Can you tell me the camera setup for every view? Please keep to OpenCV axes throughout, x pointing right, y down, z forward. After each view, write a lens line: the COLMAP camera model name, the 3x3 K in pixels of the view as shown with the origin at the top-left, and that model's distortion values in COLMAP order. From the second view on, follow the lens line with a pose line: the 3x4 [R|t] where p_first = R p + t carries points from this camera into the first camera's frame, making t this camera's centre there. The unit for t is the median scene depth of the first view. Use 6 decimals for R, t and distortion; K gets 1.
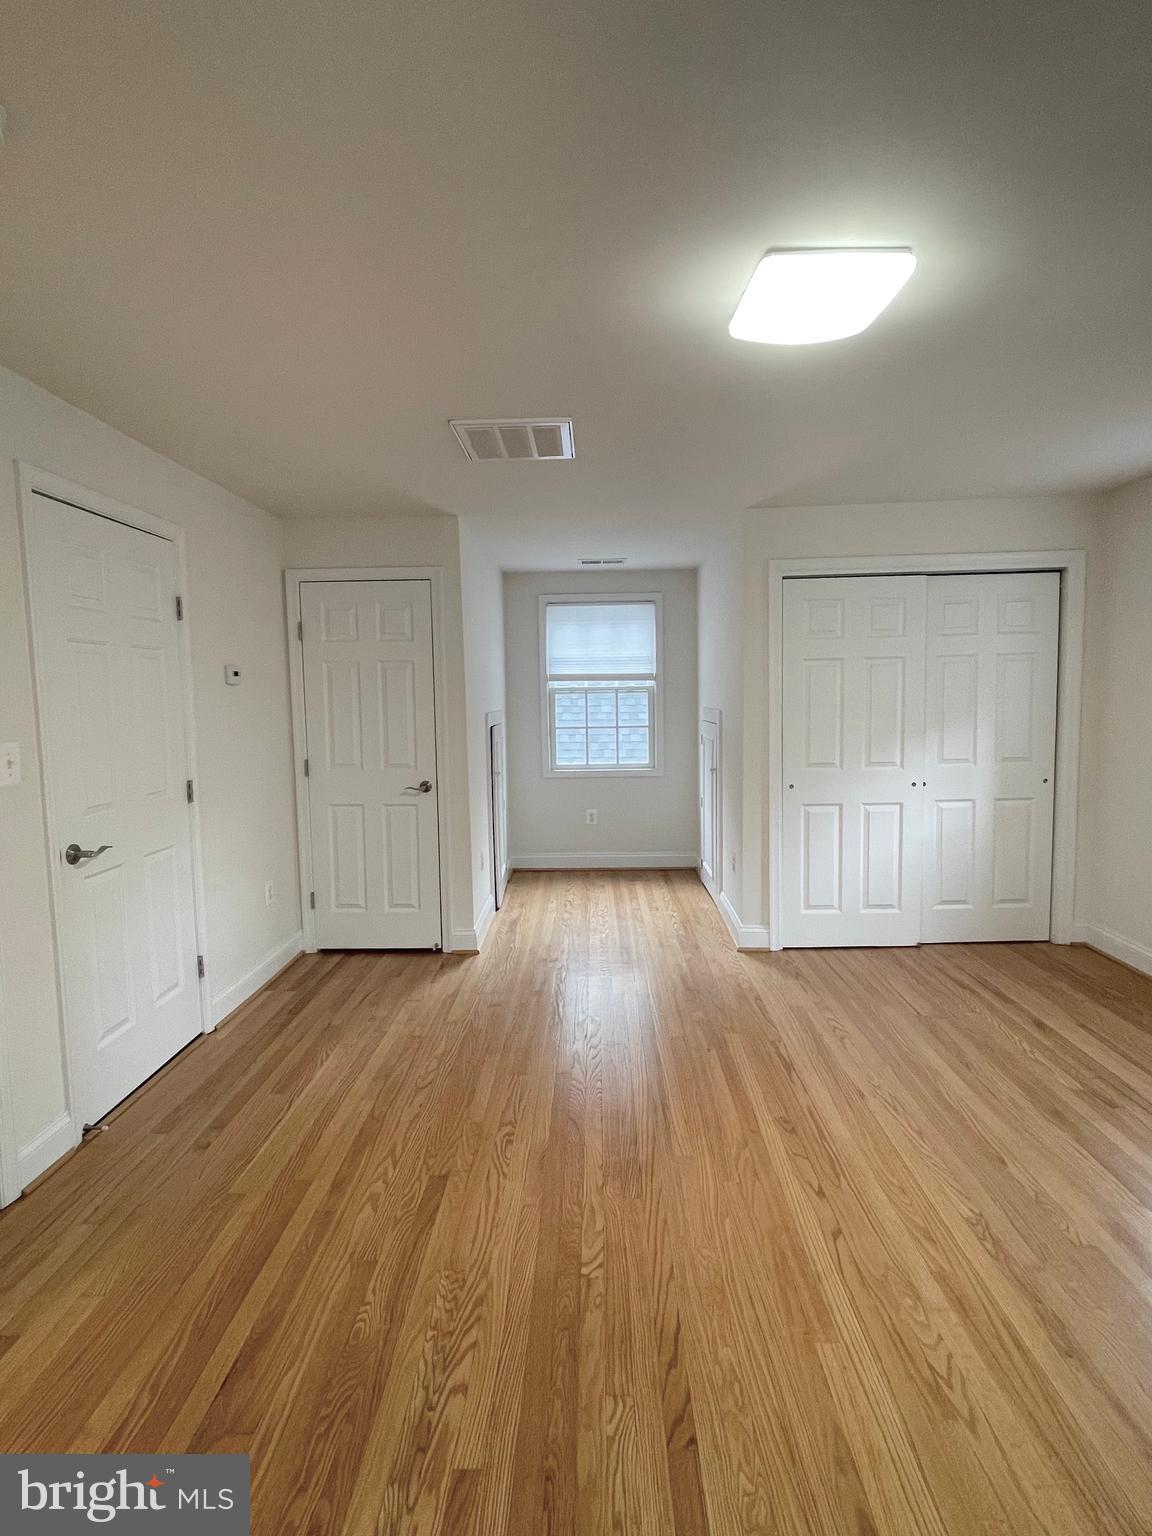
lens RADIAL K [[792.8, 0, 580.2], [0, 792.8, 764.9], [0, 0, 1]] dist [0.000117, -0.000017]
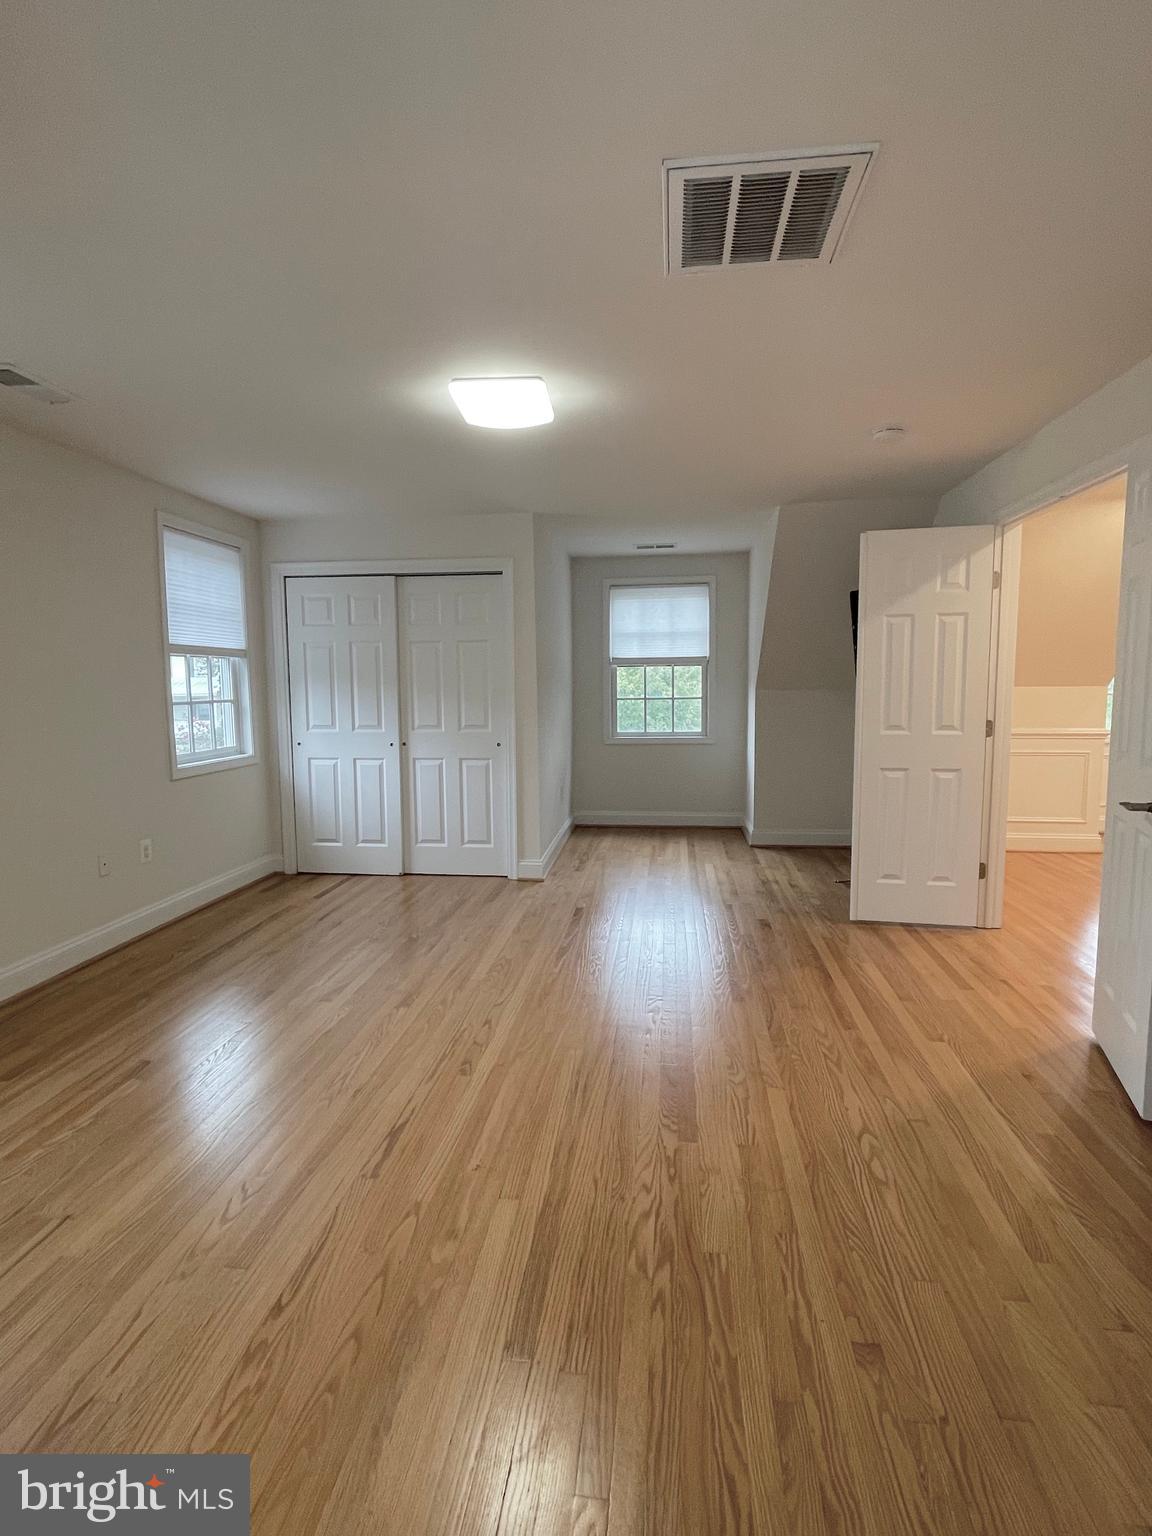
lens RADIAL K [[792.8, 0, 583.4], [0, 792.8, 763.2], [0, 0, 1]] dist [0.000117, -0.000017]
pose [[-0.995233, 0.015128, 0.096345, -0.000681], [0.033577, 0.980649, 0.192873, -0.132269], [-0.091563, 0.195188, -0.976482, 1.872982]]
